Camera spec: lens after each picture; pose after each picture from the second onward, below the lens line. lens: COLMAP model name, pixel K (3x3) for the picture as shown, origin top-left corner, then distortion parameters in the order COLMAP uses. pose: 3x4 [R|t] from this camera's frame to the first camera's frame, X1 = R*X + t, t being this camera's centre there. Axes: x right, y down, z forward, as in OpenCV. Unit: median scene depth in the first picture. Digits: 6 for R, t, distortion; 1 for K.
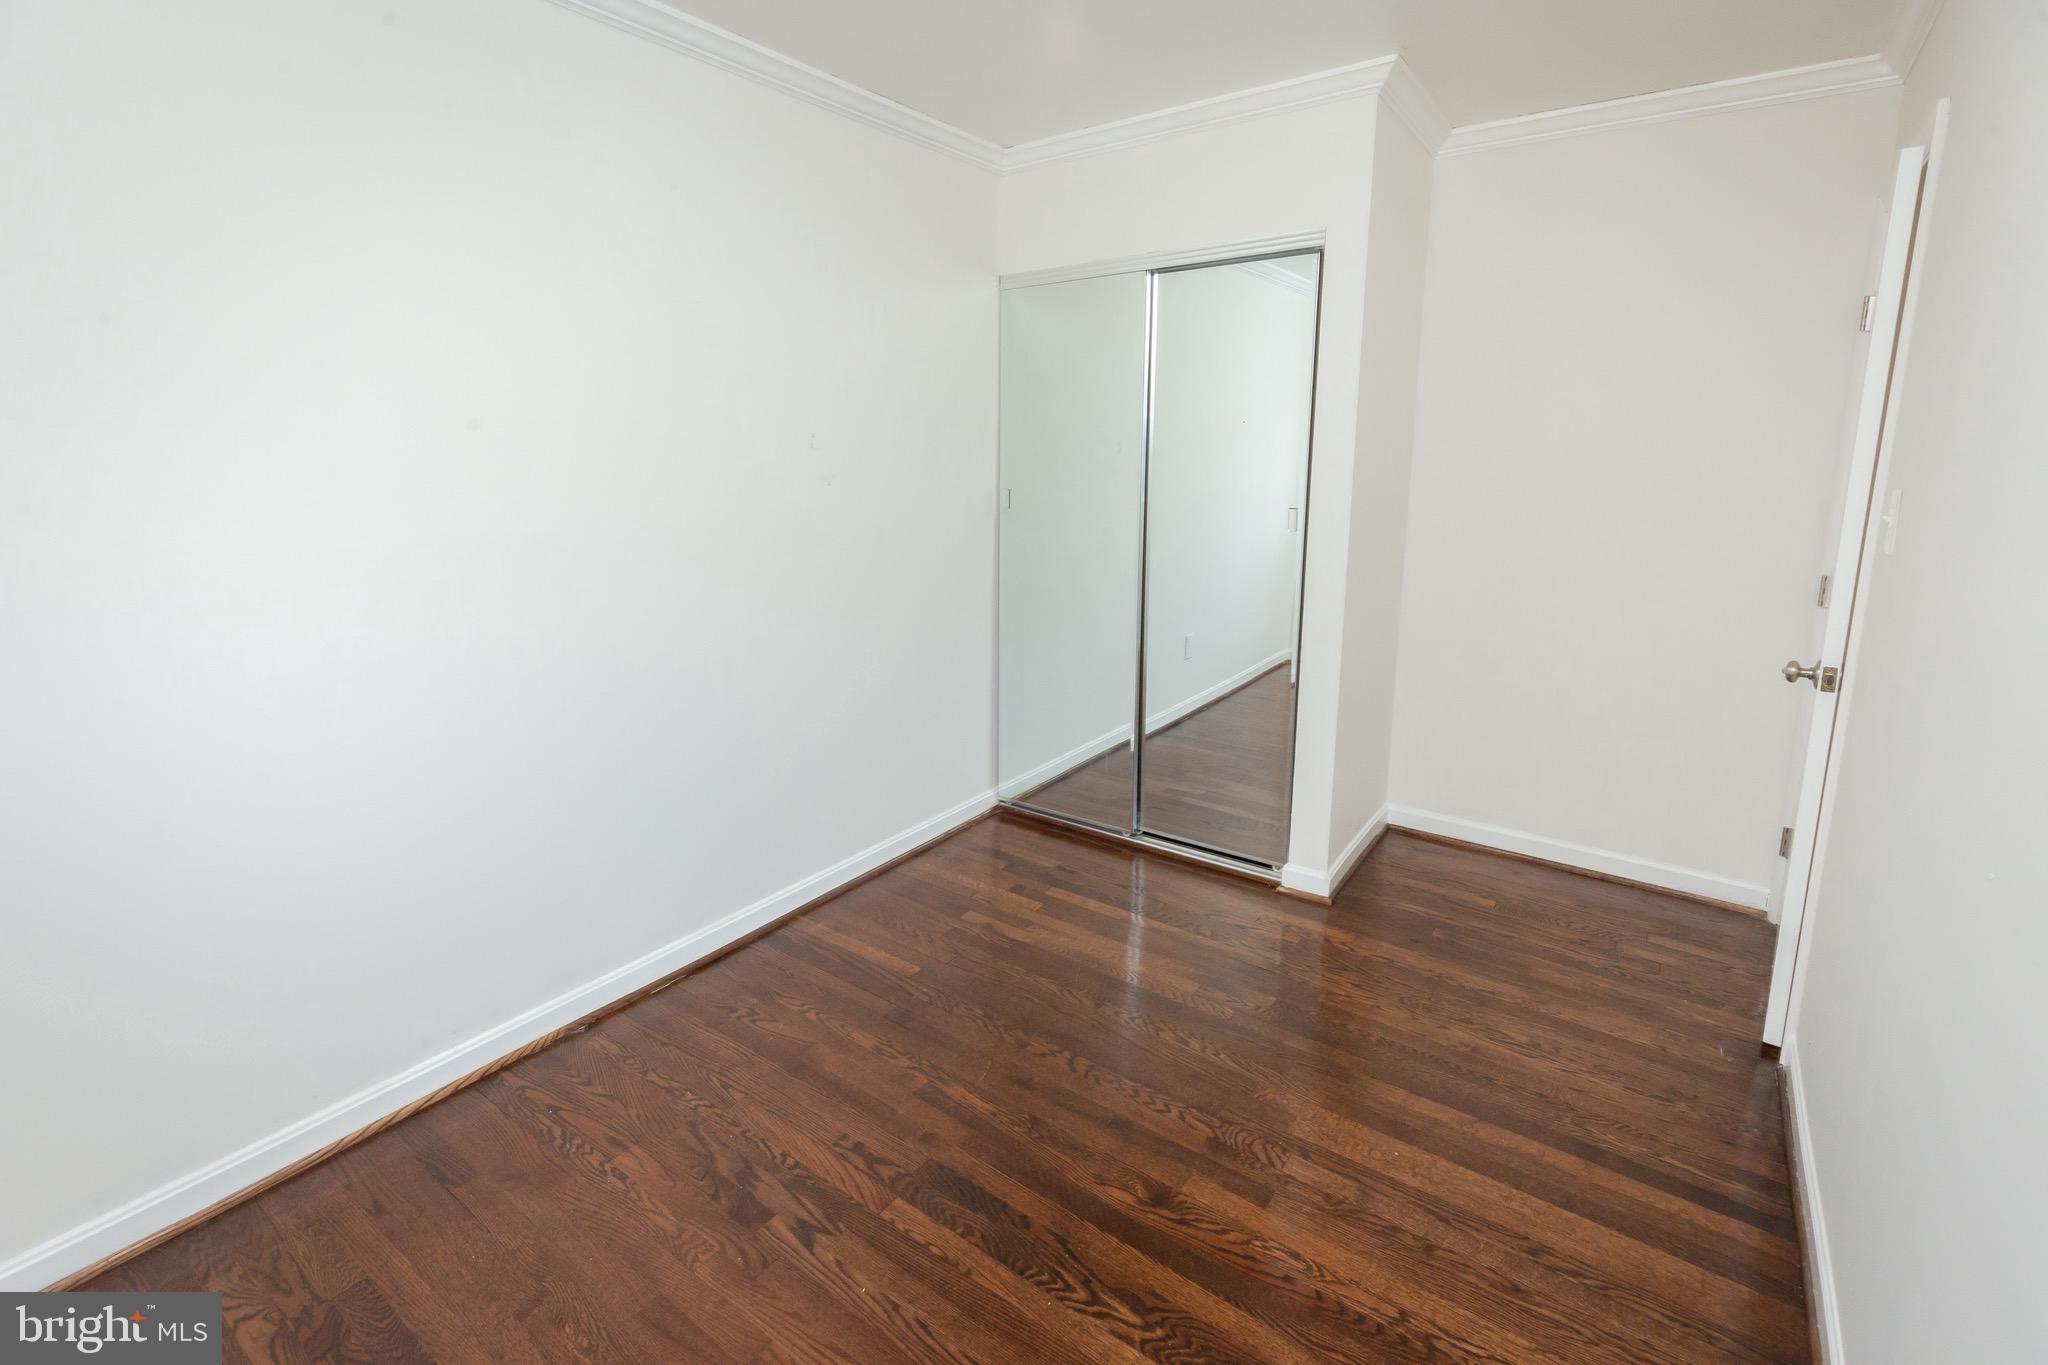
lens RADIAL K [[937.6, 0, 1024.0], [0, 937.6, 682.5], [0, 0, 1]] dist [0.001818, -0.000404]
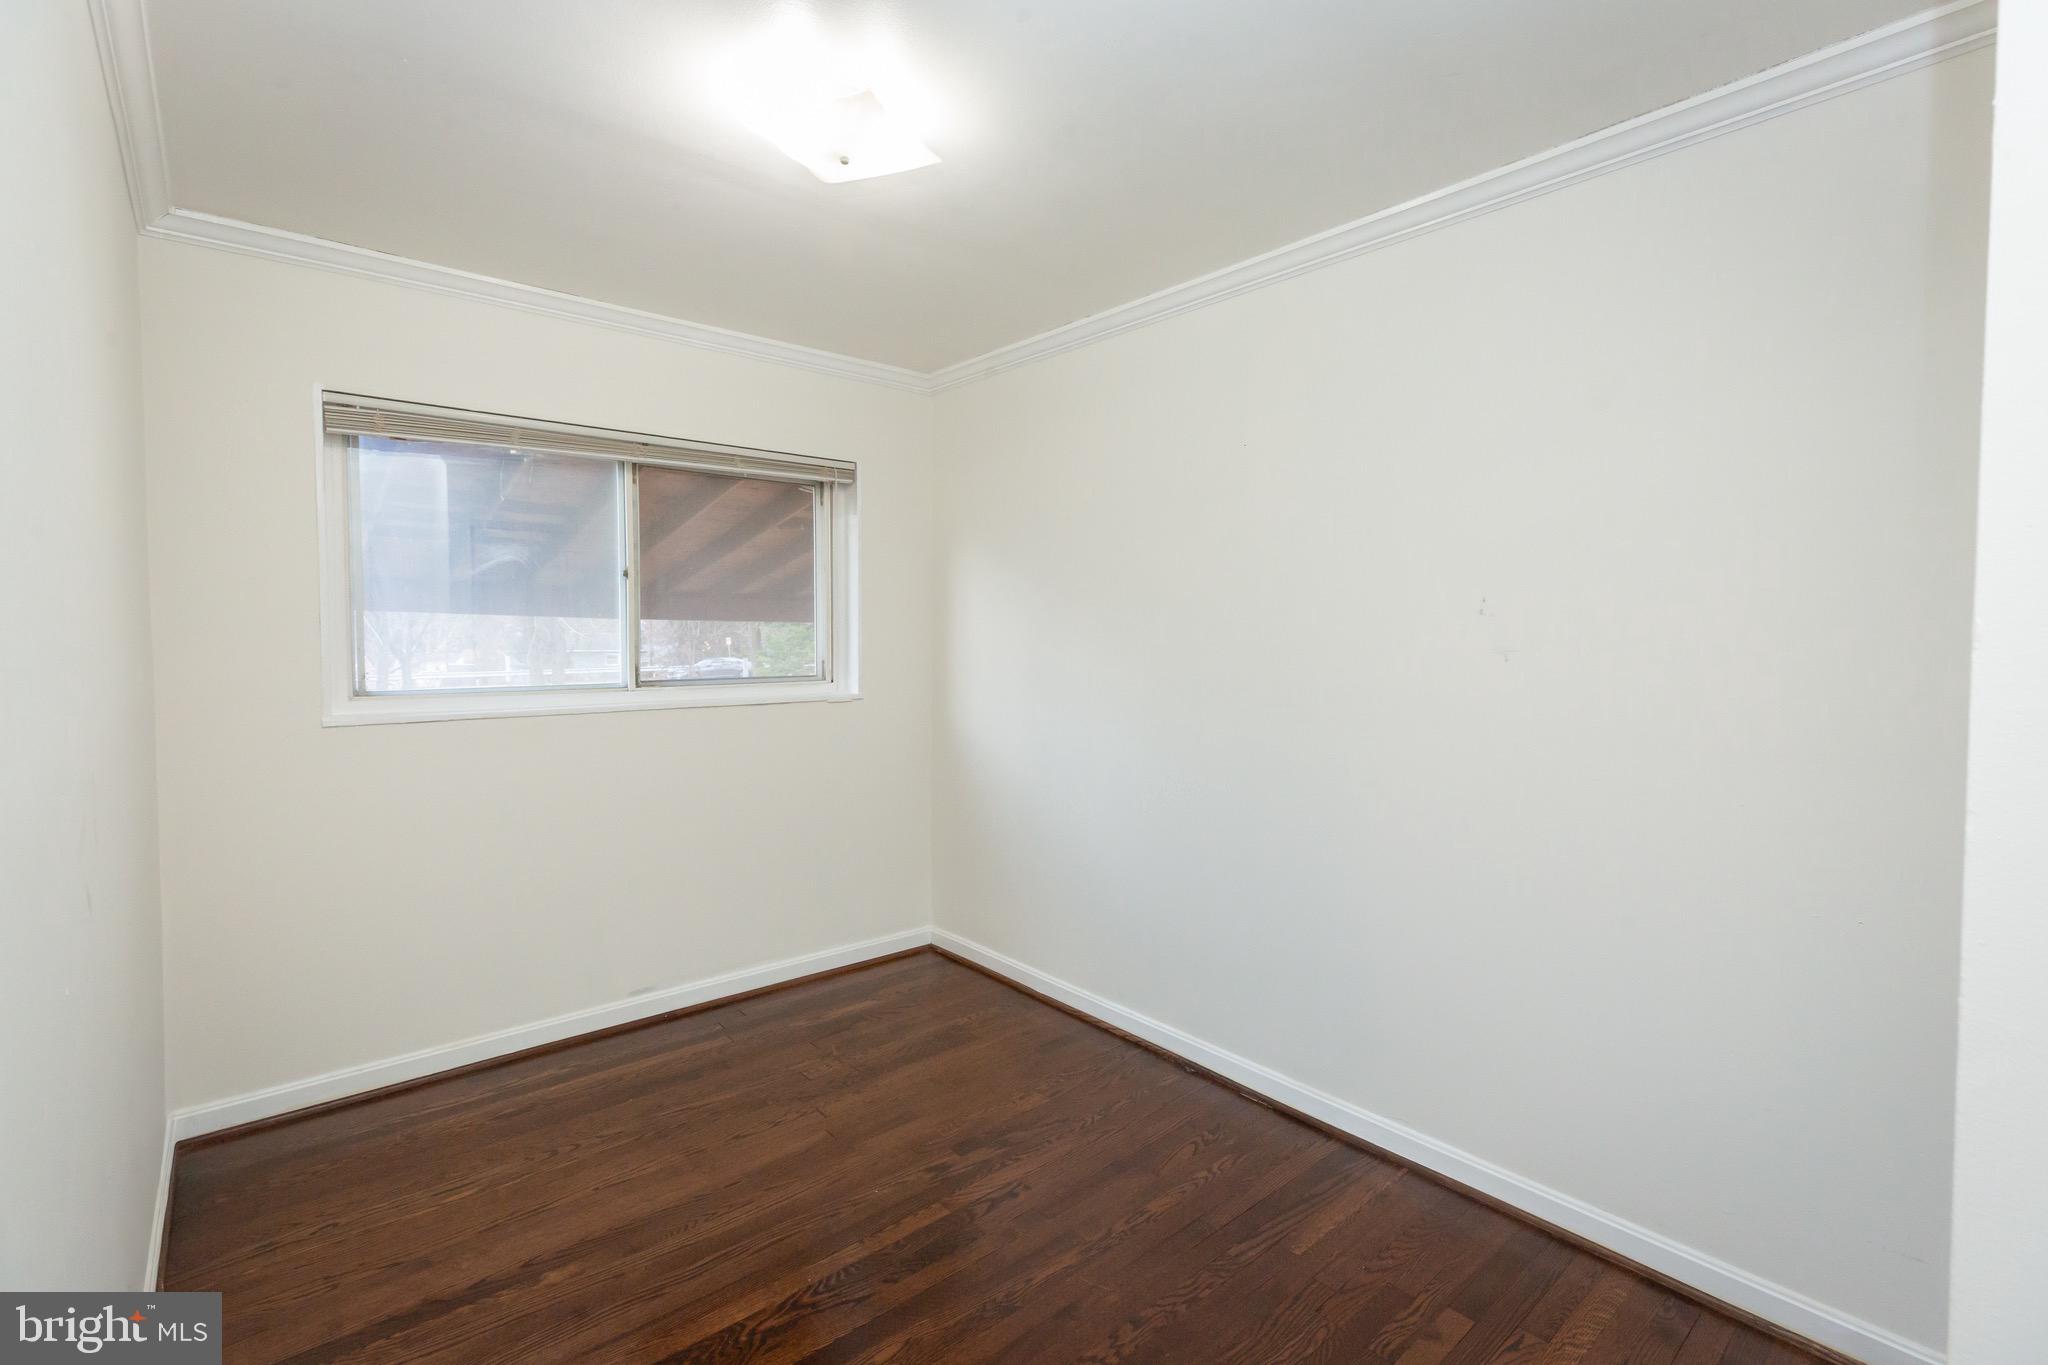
lens RADIAL K [[937.6, 0, 1024.0], [0, 937.6, 682.5], [0, 0, 1]] dist [0.001818, -0.000404]
pose [[-0.254665, 0.043869, -0.966034, 0.939171], [-0.245685, 0.963257, 0.108510, -0.261953], [0.935299, 0.264974, -0.234530, 1.120290]]
